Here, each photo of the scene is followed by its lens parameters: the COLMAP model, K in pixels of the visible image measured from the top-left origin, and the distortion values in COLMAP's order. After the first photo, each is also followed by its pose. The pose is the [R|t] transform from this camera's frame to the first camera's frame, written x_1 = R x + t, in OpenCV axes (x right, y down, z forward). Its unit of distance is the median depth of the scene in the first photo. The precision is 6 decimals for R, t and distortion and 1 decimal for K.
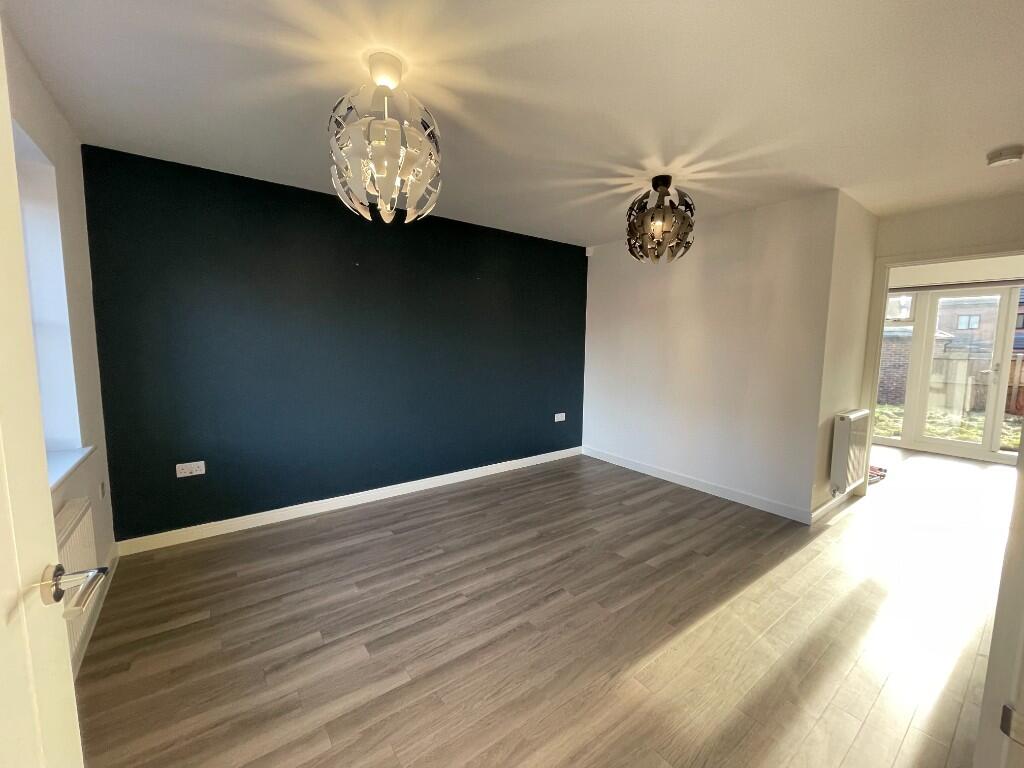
lens RADIAL K [[407.2, 0, 509.7], [0, 407.2, 385.4], [0, 0, 1]] dist [-0.003506, -0.000799]
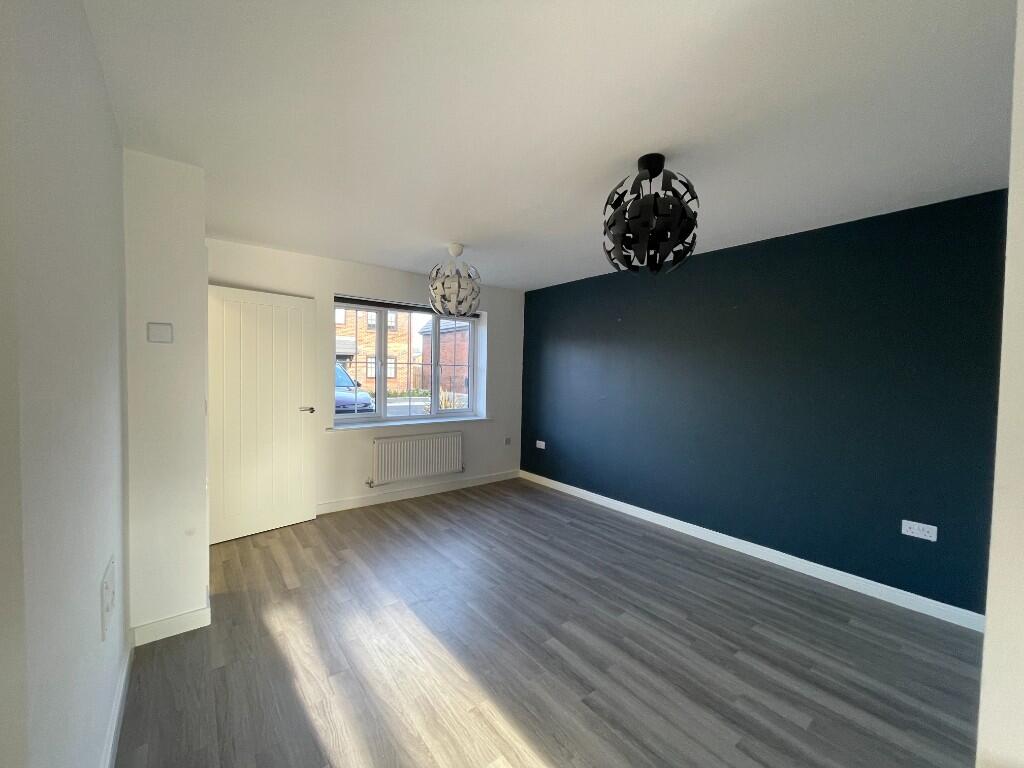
lens RADIAL K [[407.2, 0, 511.5], [0, 407.2, 381.1], [0, 0, 1]] dist [-0.003506, -0.000799]
pose [[0.041721, 0.013980, -0.999031, 0.970578], [-0.134246, 0.990914, 0.008260, -0.072223], [0.990069, 0.133772, 0.043219, 0.675388]]
